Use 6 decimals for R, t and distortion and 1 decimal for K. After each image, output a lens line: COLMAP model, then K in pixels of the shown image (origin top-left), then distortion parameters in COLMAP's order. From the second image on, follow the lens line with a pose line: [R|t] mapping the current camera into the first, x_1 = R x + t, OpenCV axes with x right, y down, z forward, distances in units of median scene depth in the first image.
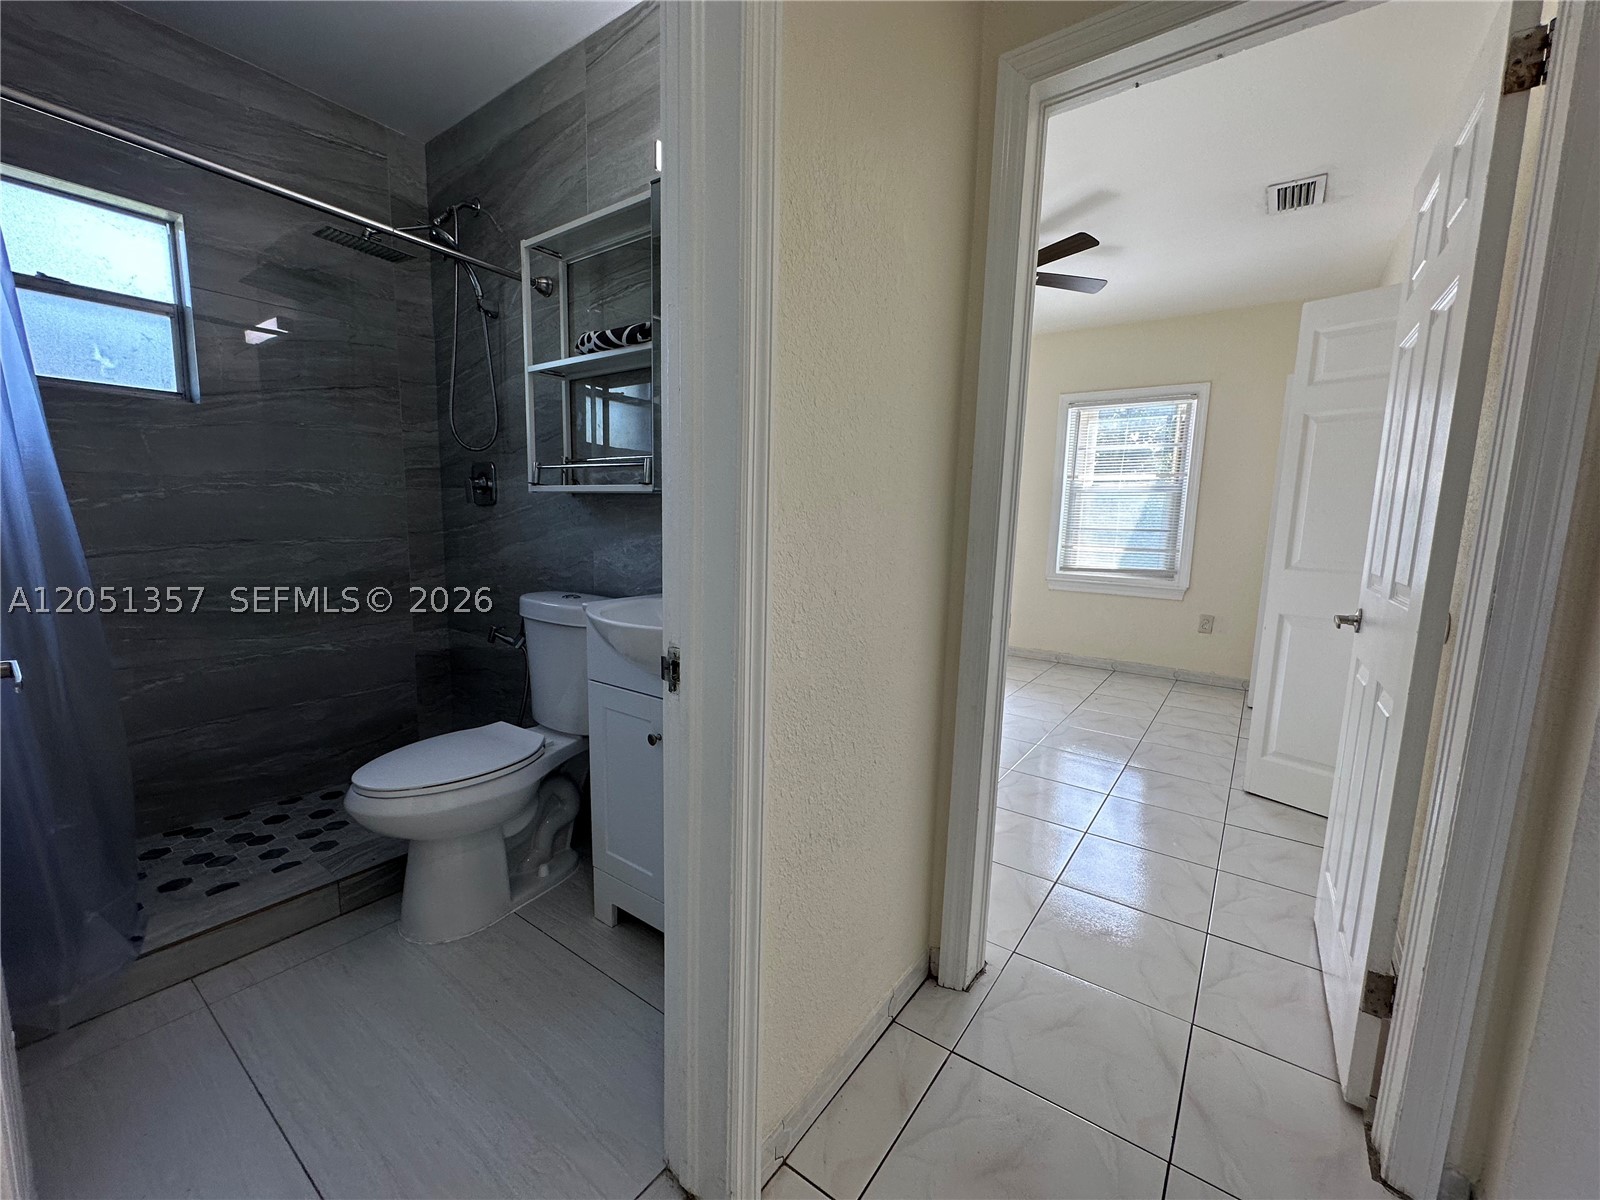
lens RADIAL K [[641.7, 0, 800.0], [0, 641.7, 600.0], [0, 0, 1]] dist [-0.002909, 0.000626]
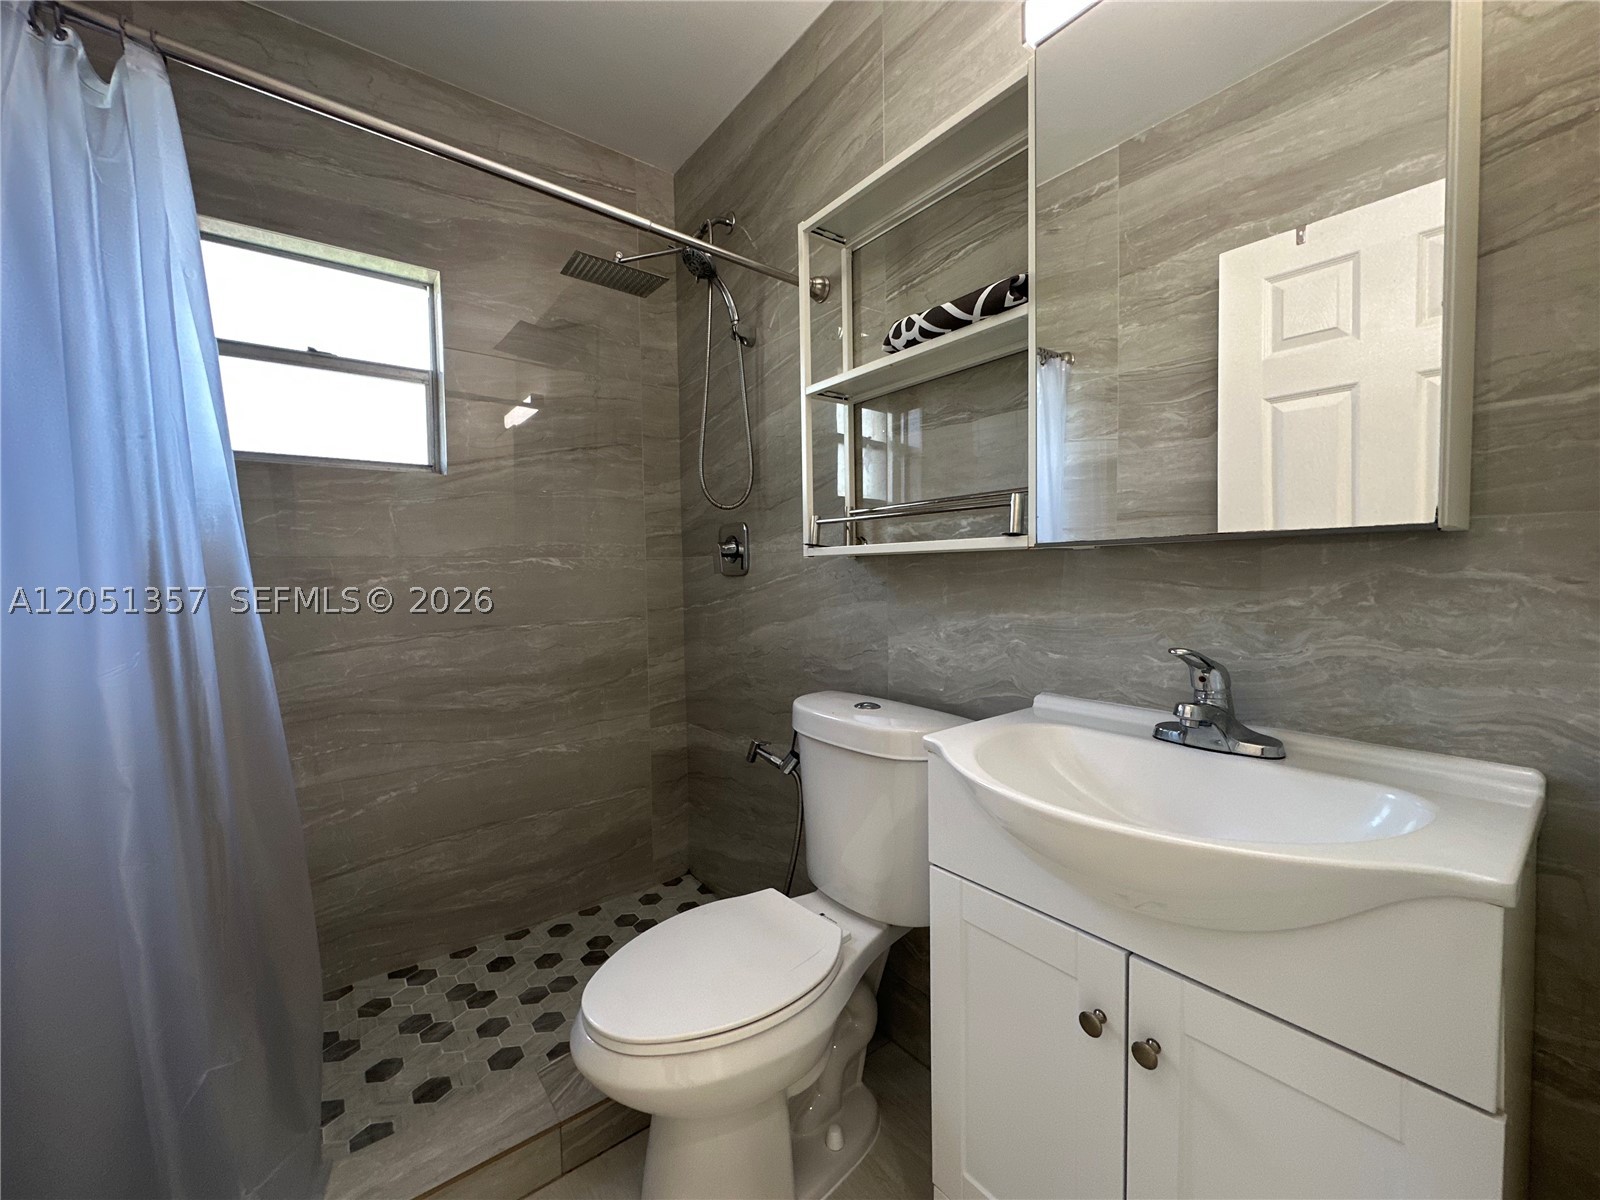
lens RADIAL K [[641.7, 0, 800.0], [0, 641.7, 600.0], [0, 0, 1]] dist [-0.002909, 0.000626]
pose [[0.958522, -0.025302, -0.283894, -0.217235], [0.000032, 0.996062, -0.088665, -0.054098], [0.285019, 0.084978, 0.954748, 0.302390]]
